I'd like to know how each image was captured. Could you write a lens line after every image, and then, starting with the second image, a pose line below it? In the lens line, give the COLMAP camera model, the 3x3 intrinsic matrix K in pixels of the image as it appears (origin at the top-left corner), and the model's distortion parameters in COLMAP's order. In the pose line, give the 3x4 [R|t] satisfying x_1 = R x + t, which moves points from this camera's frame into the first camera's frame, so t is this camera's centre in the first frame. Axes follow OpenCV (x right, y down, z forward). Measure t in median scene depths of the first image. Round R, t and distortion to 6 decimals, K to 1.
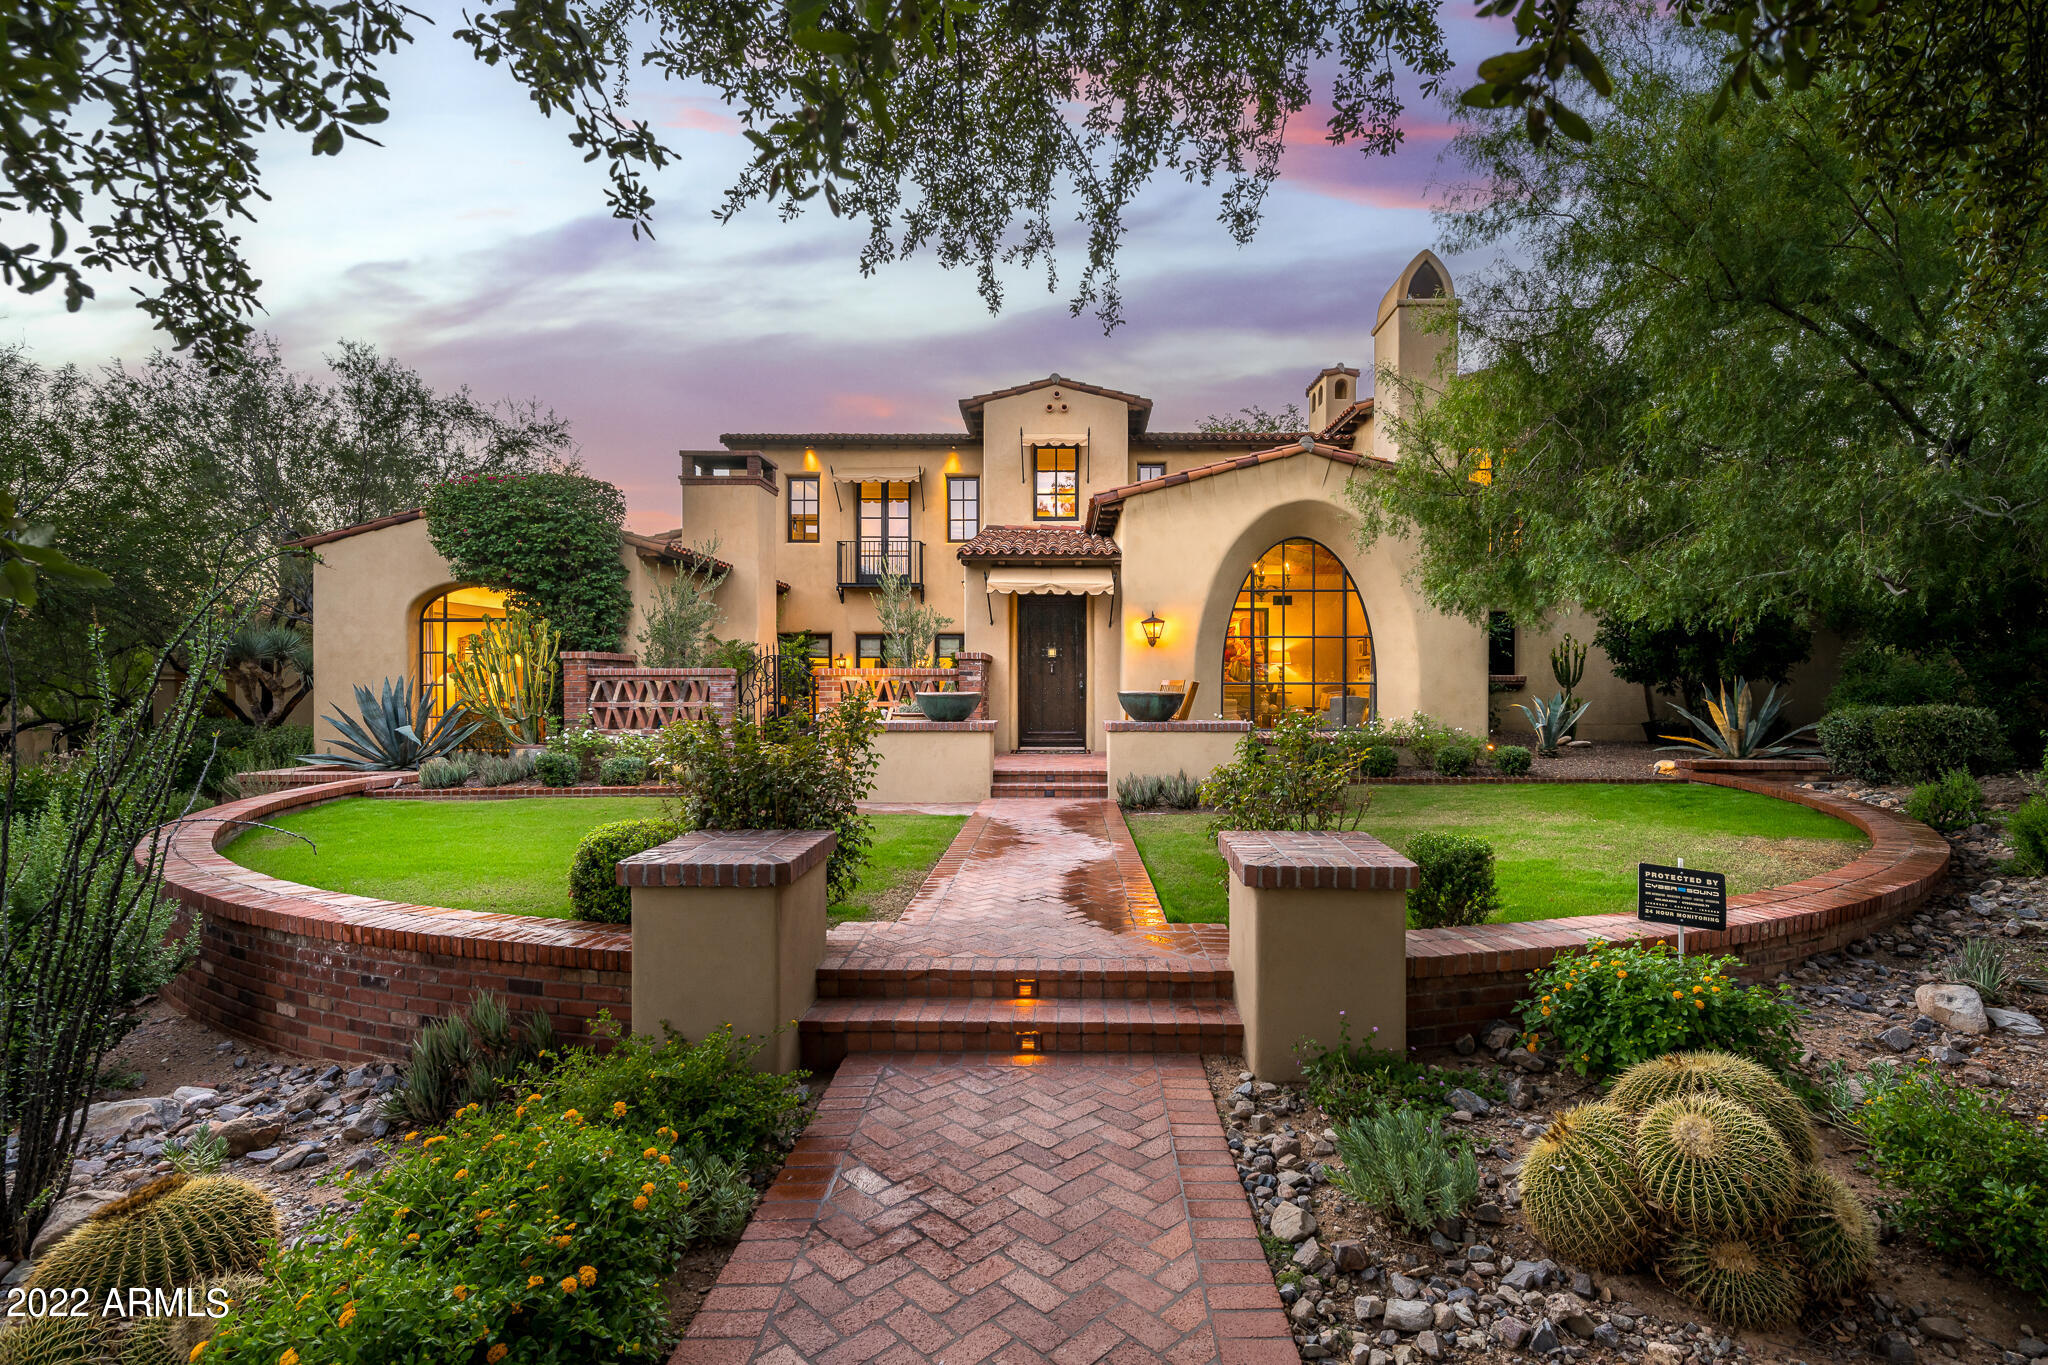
lens RADIAL K [[935.1, 0, 1025.7], [0, 935.1, 685.5], [0, 0, 1]] dist [-0.001326, 0.000436]
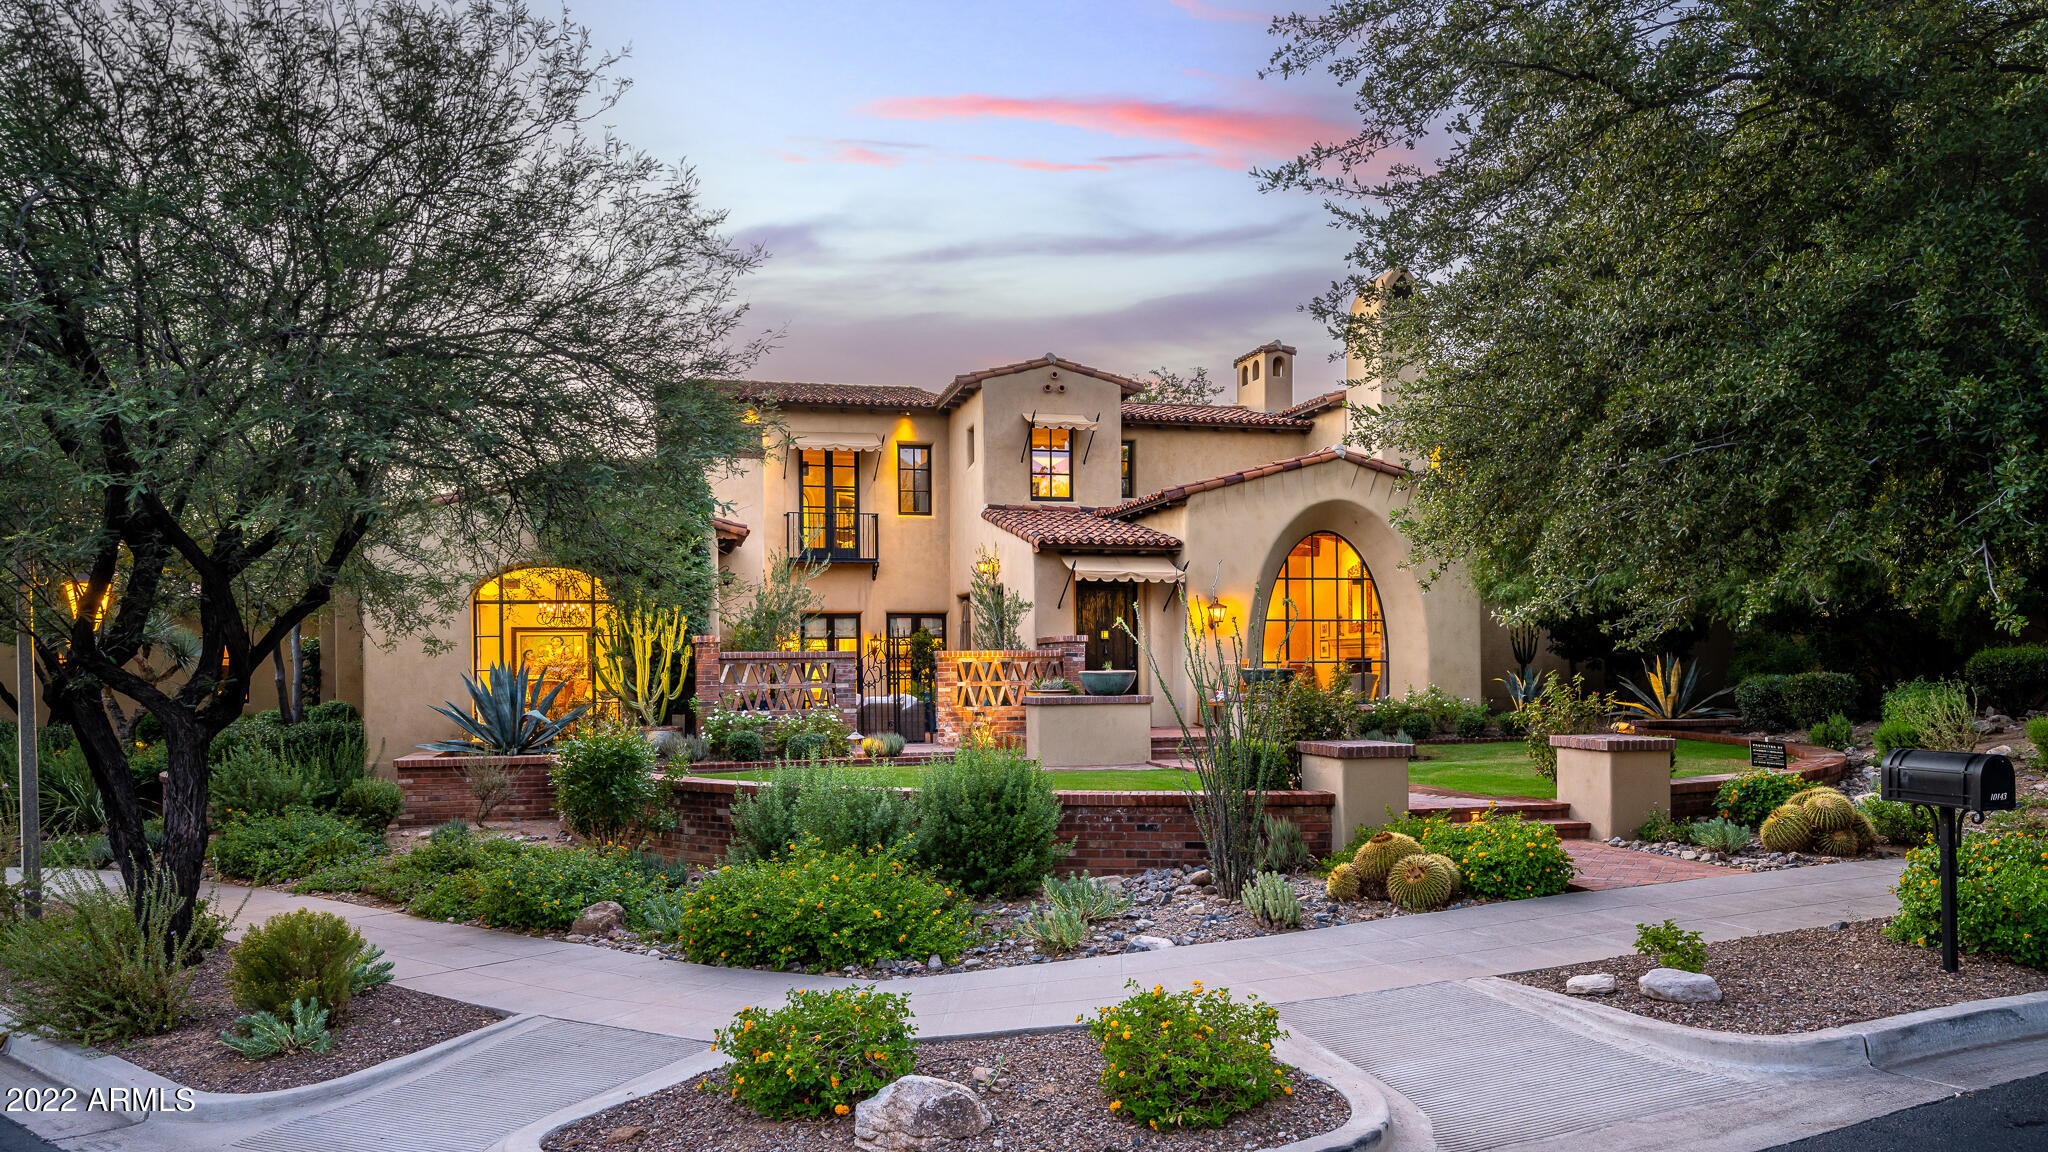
lens RADIAL K [[1261.6, 0, 968.8], [0, 1261.6, 662.5], [0, 0, 1]] dist [-0.001162, -0.000949]
pose [[0.975155, -0.008326, 0.221367, -0.470672], [0.009796, 0.999937, -0.005542, 0.003171], [-0.221307, 0.007573, 0.975175, -0.387169]]
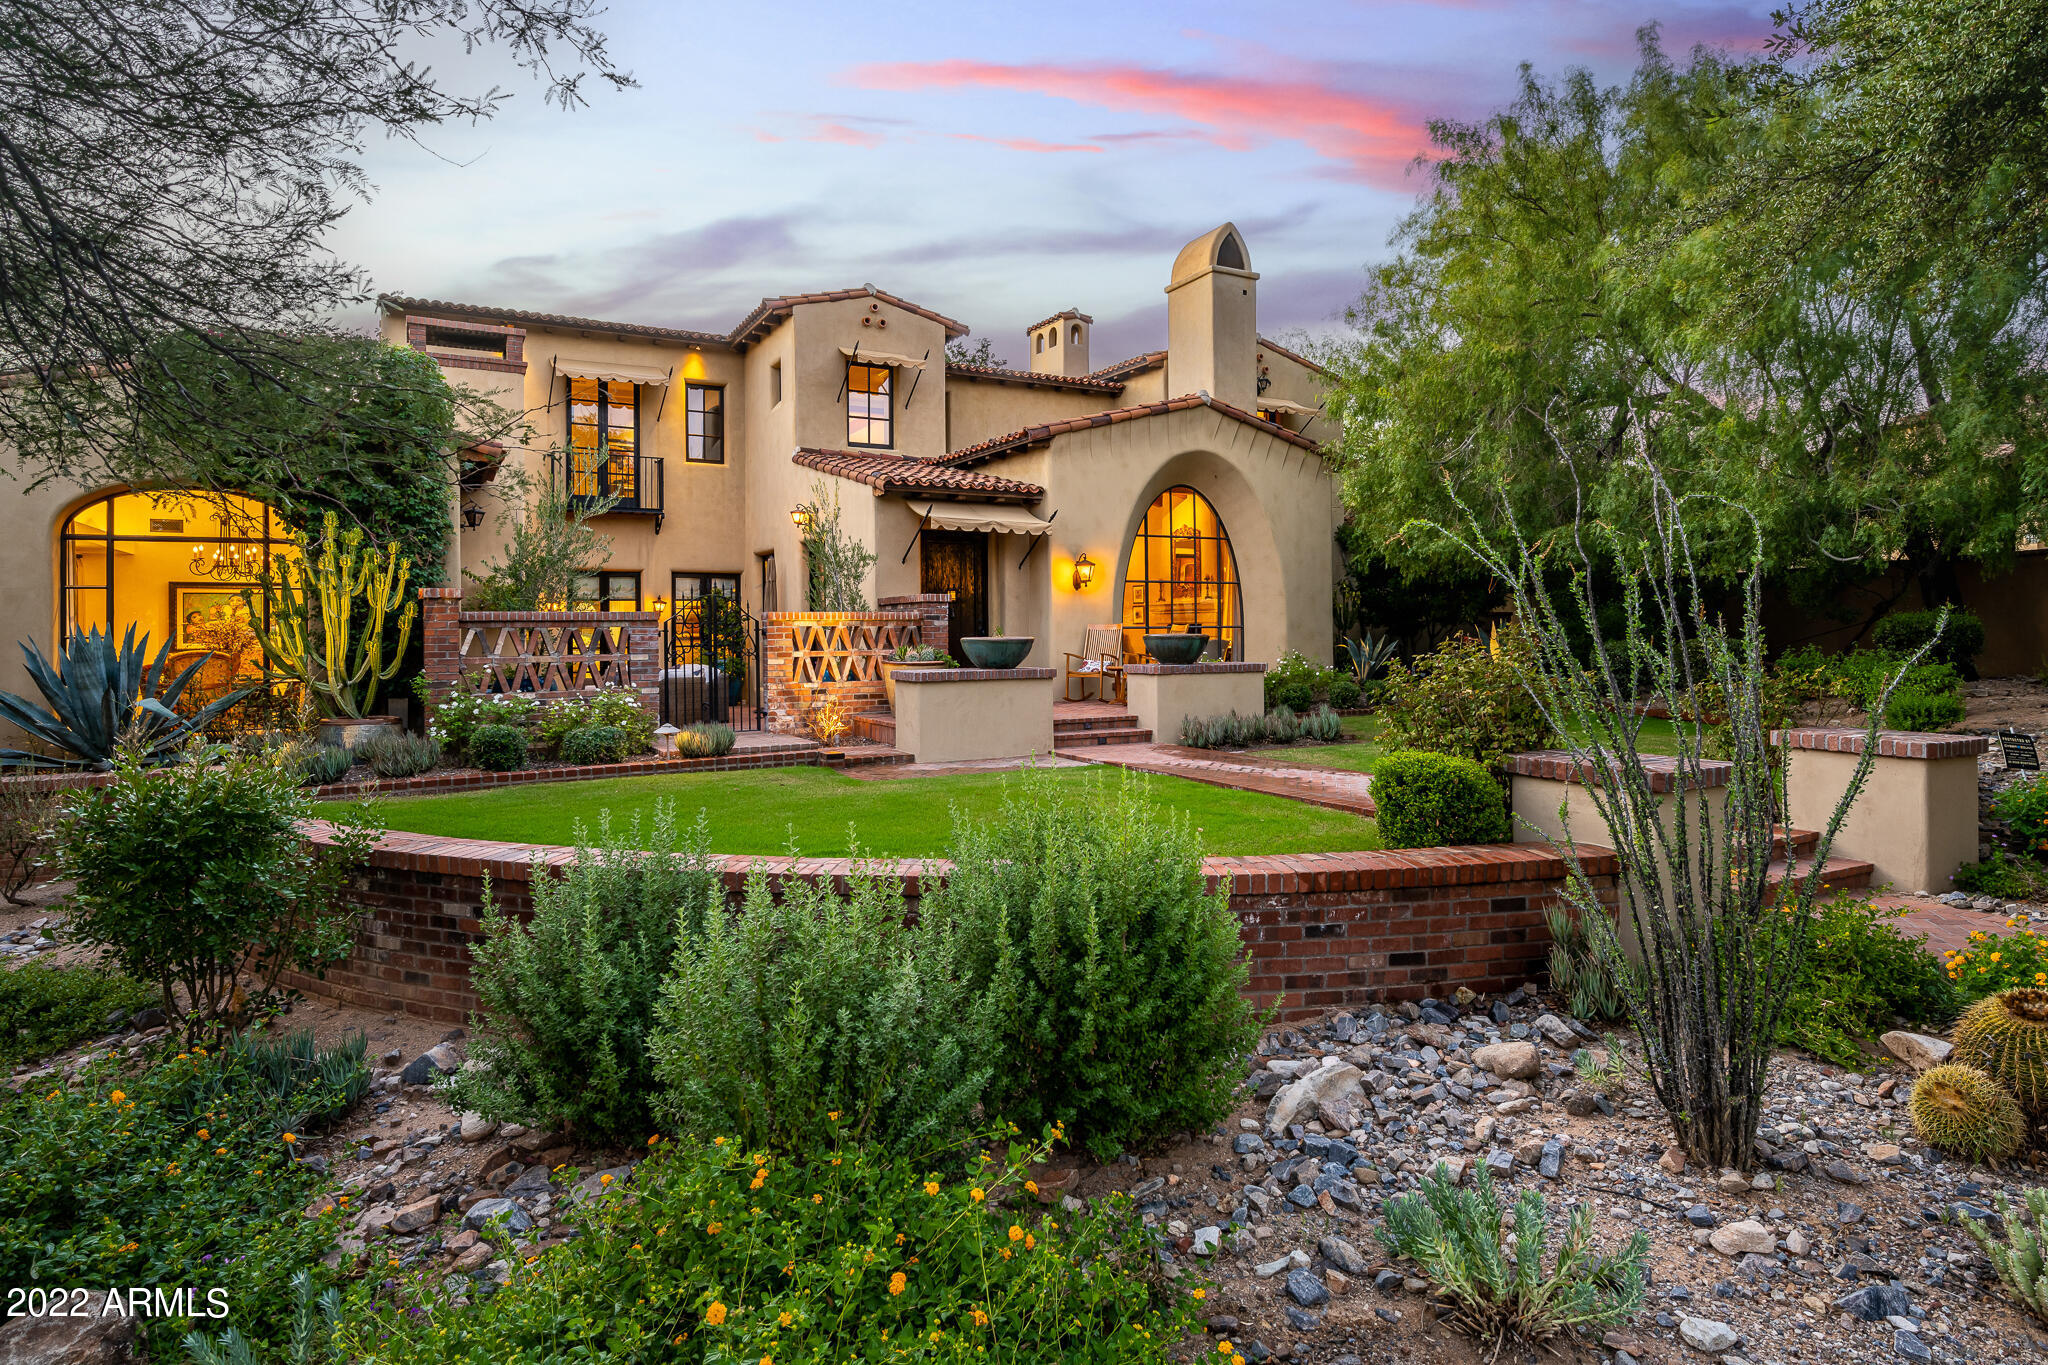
lens RADIAL K [[1072.2, 0, 1001.7], [0, 1072.2, 617.0], [0, 0, 1]] dist [-0.003562, -0.000490]
pose [[0.882176, -0.001895, 0.470915, -0.453020], [0.010109, 0.999838, -0.014914, 0.002505], [-0.470811, 0.017917, 0.882052, 0.054152]]
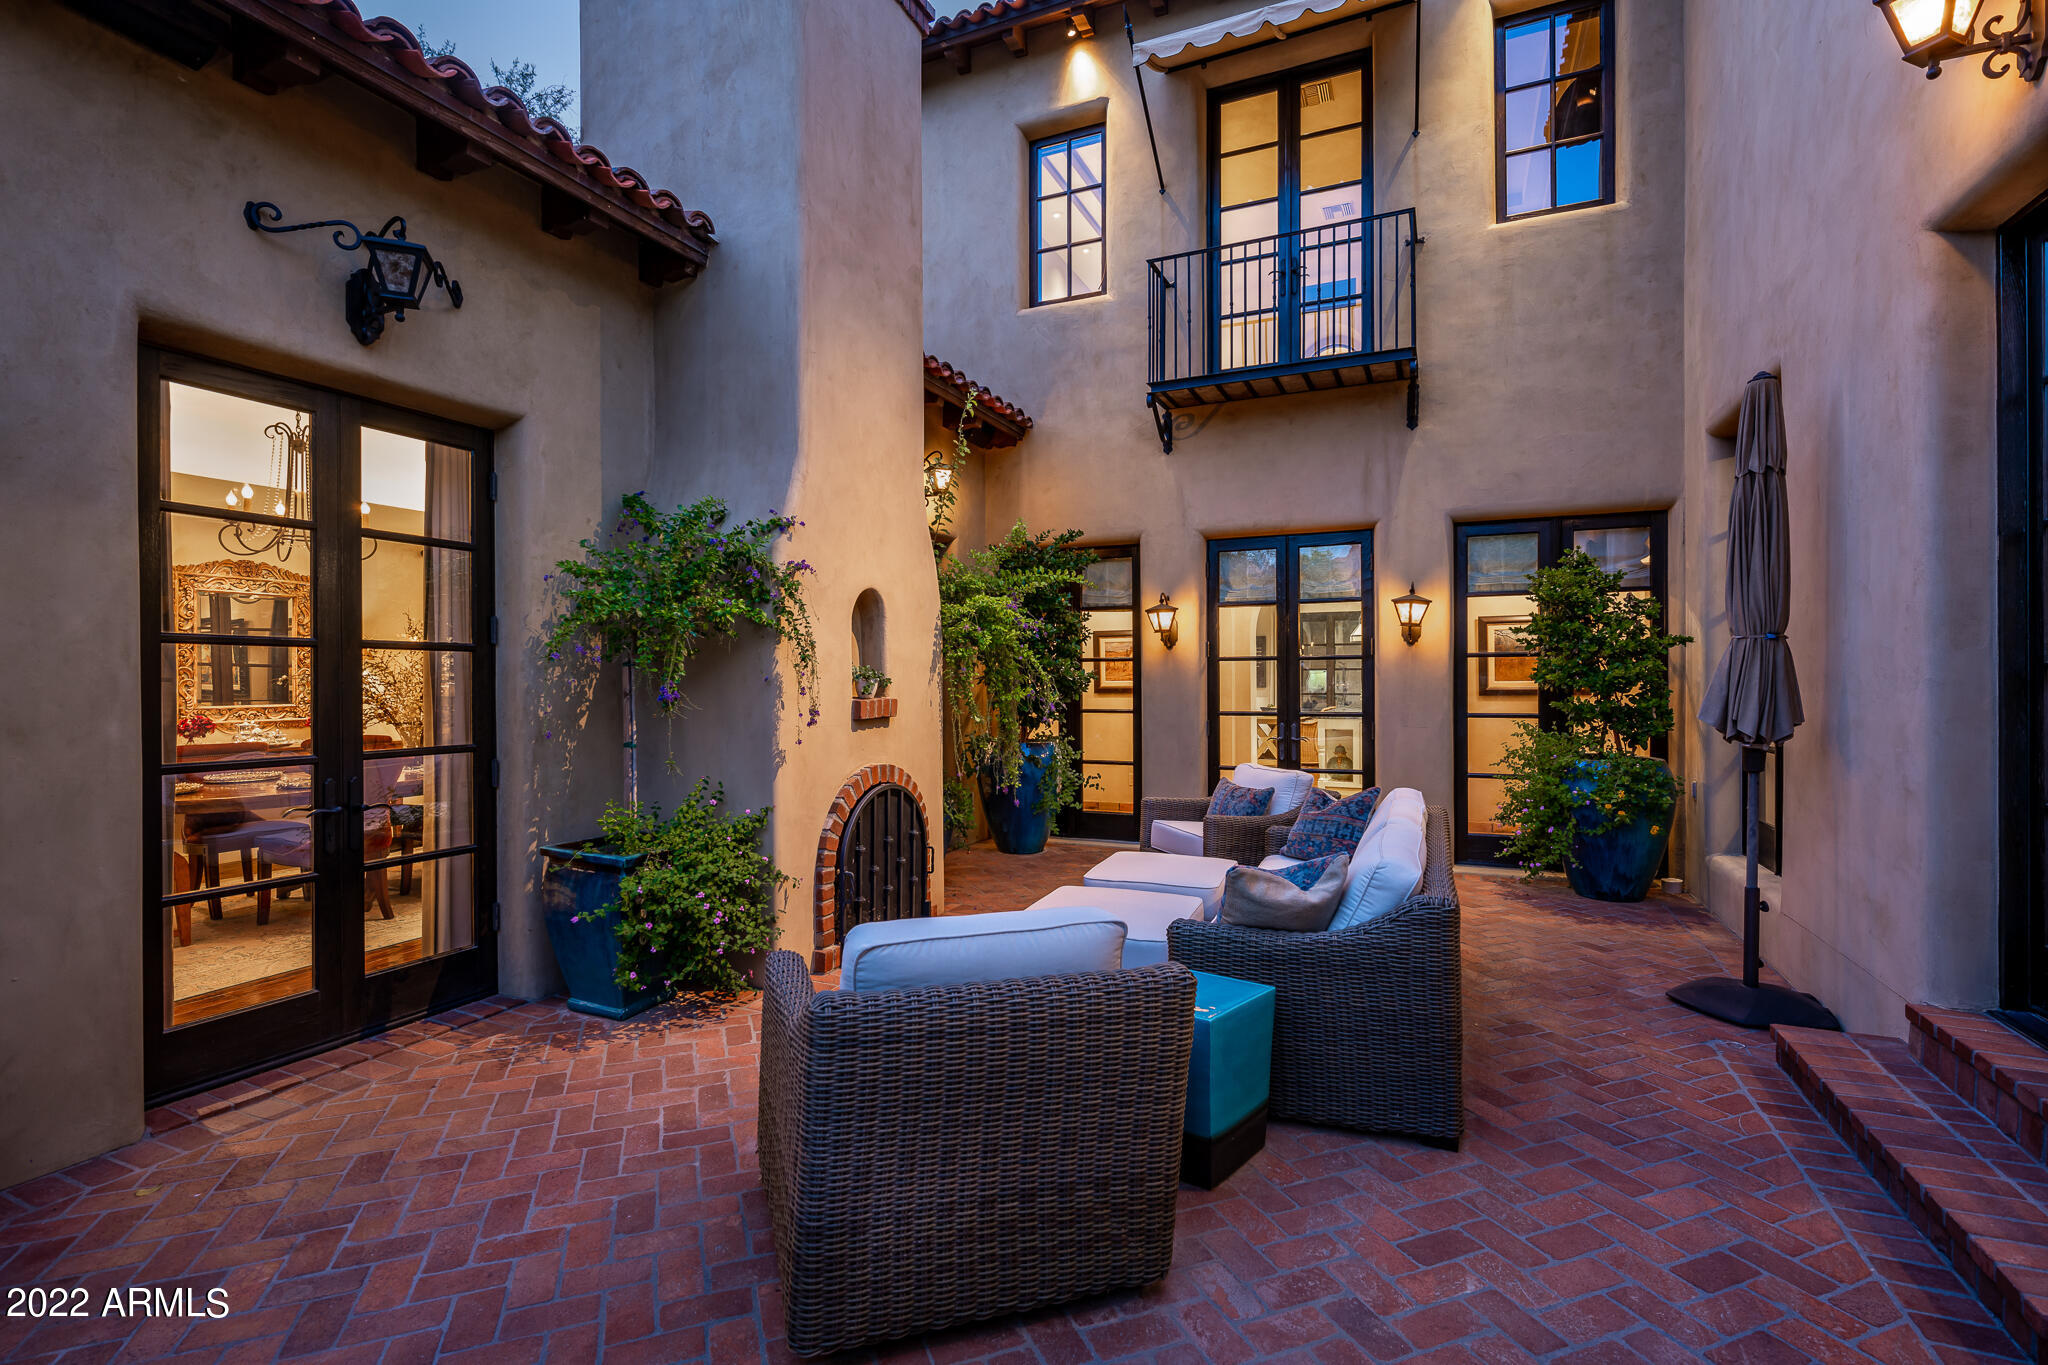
lens RADIAL K [[935.1, 0, 1027.5], [0, 935.1, 681.3], [0, 0, 1]] dist [-0.001326, 0.000436]
pose [[0.915176, -0.003242, -0.403041, -0.161968], [0.004288, 0.999989, 0.001691, -0.003079], [0.403031, -0.003276, 0.915181, 1.038016]]
